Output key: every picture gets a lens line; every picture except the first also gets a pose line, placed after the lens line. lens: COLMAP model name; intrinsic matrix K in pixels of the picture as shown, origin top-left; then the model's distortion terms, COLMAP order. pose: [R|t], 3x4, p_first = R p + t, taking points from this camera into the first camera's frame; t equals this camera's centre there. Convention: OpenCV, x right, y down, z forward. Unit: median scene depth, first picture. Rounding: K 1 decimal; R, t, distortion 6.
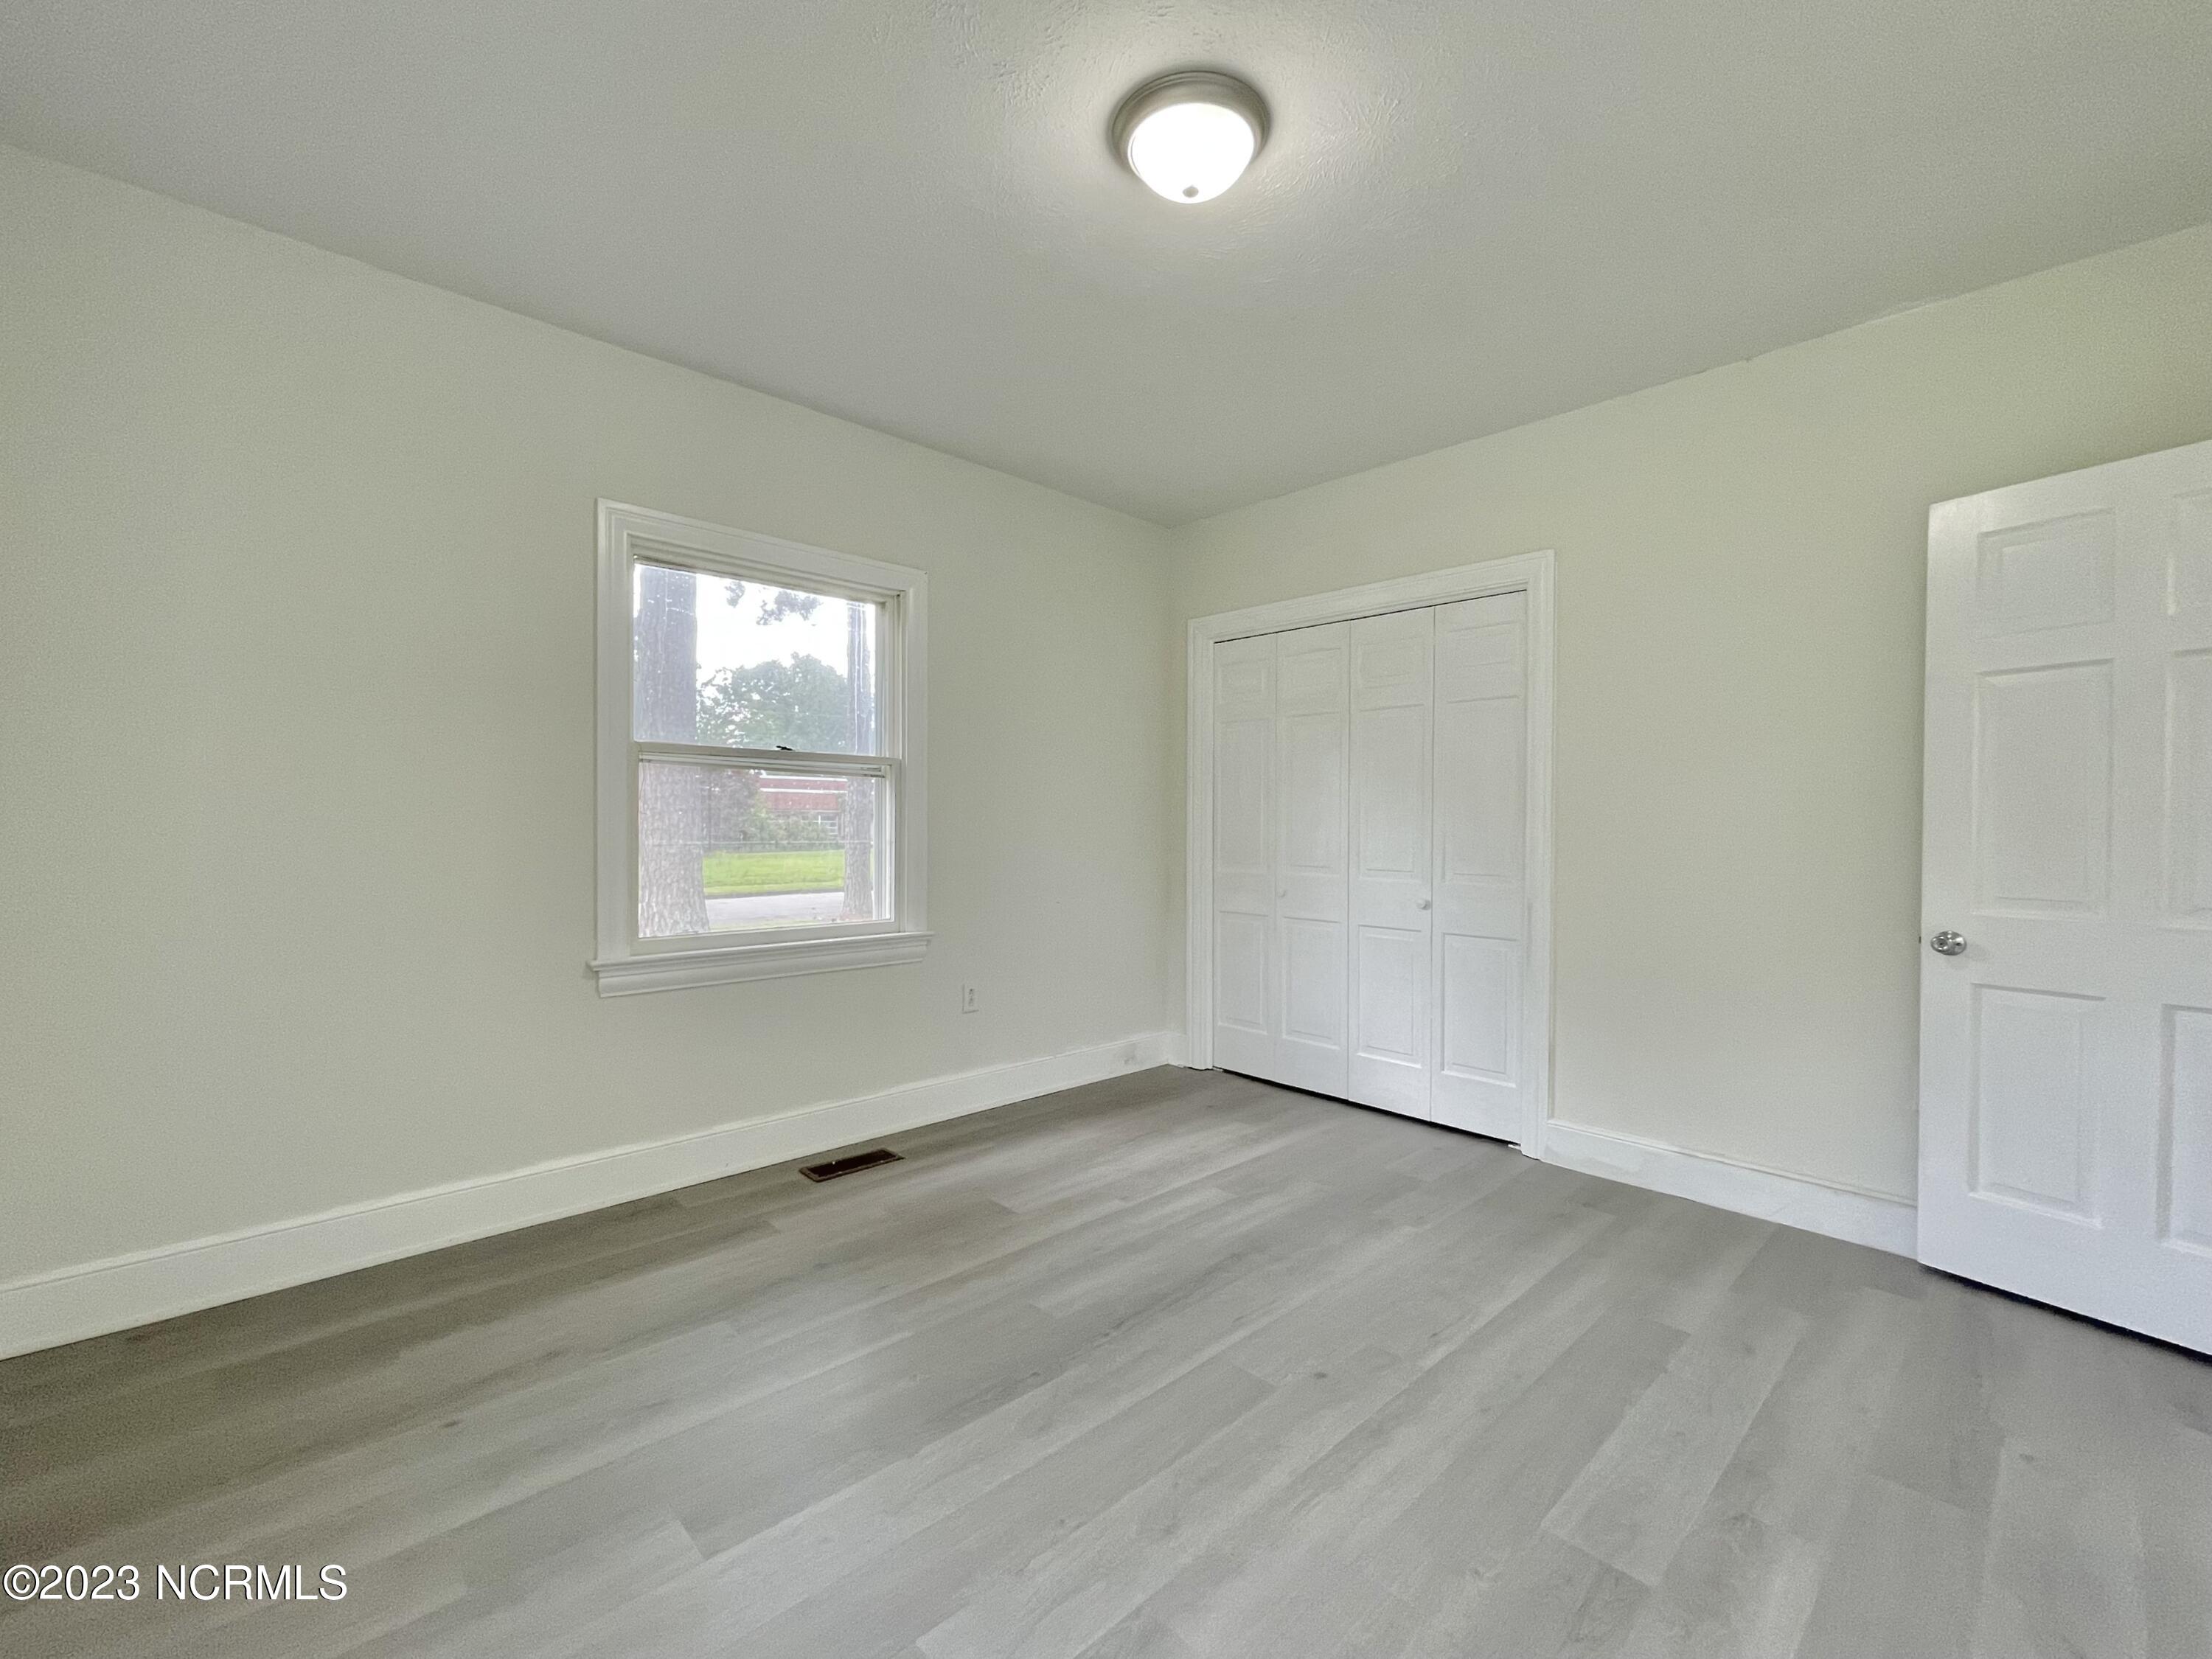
lens RADIAL K [[923.3, 0, 1102.5], [0, 923.3, 832.9], [0, 0, 1]] dist [-0.000705, 0.000075]
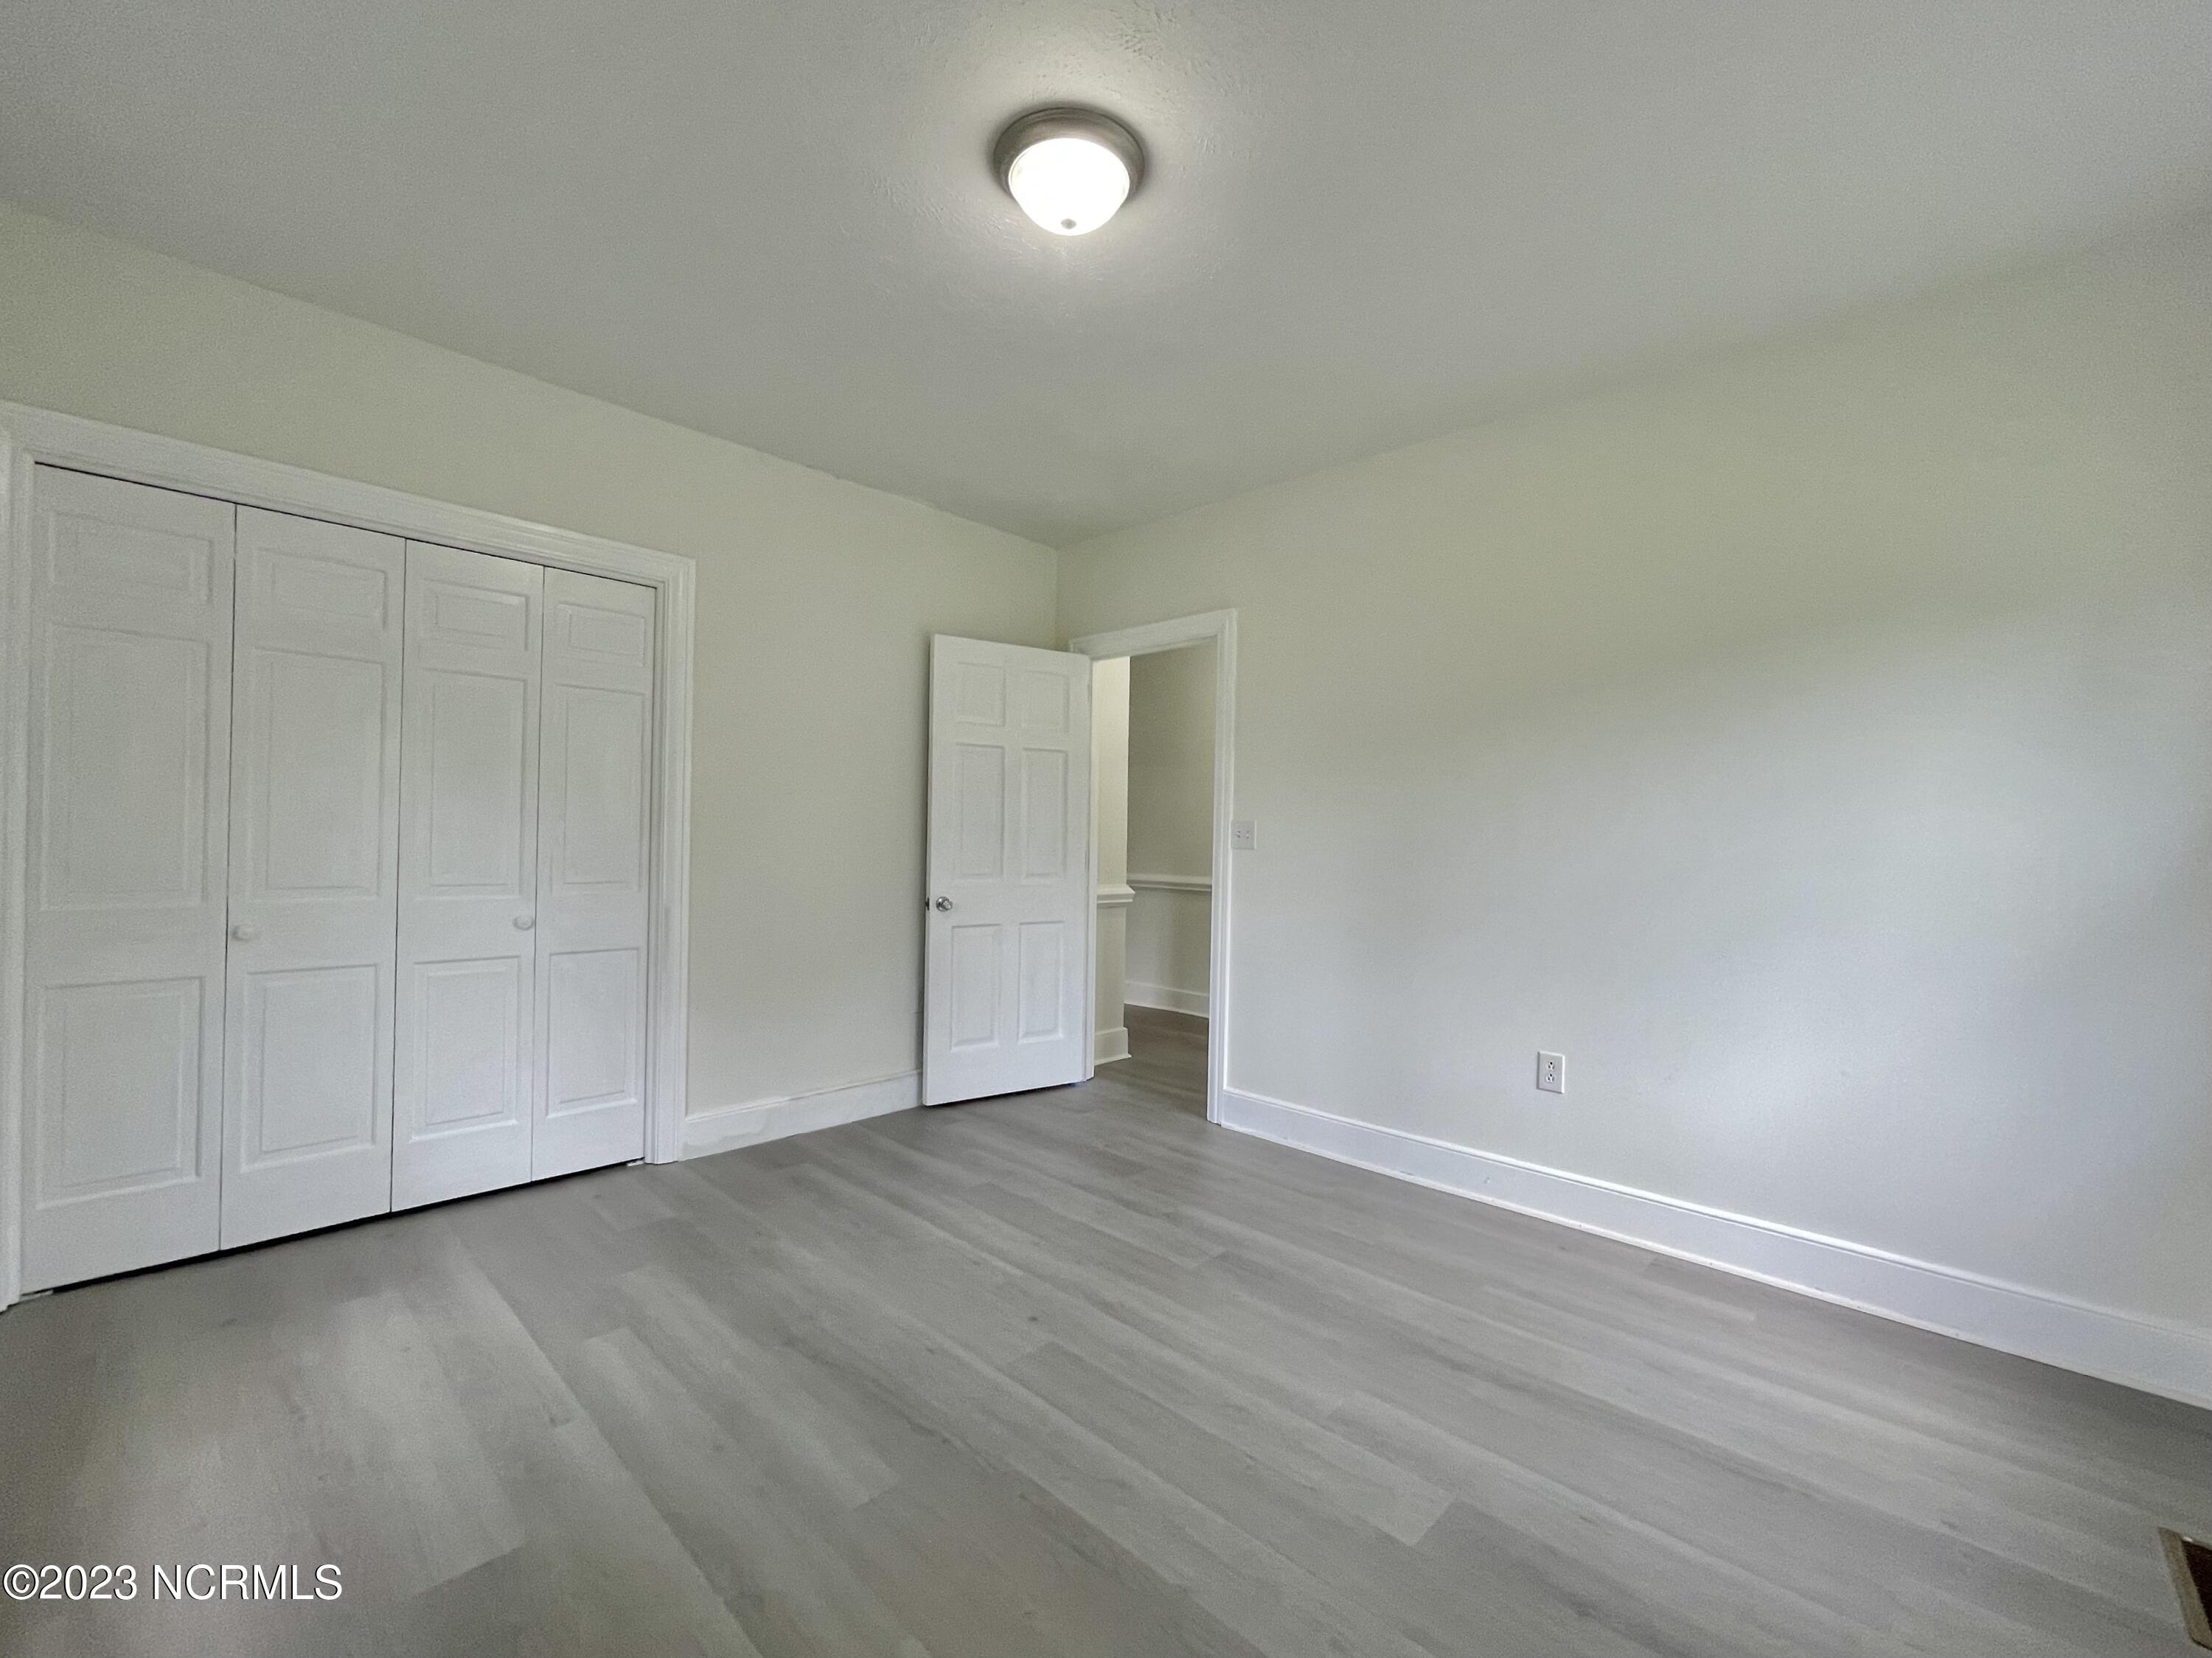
lens RADIAL K [[899.5, 0, 1106.6], [0, 899.5, 832.3], [0, 0, 1]] dist [-0.000955, -0.000341]
pose [[-0.013602, -0.000371, 0.999907, -0.617402], [-0.006062, 0.999982, 0.000288, -0.009387], [-0.999889, -0.006057, -0.013604, 0.656381]]
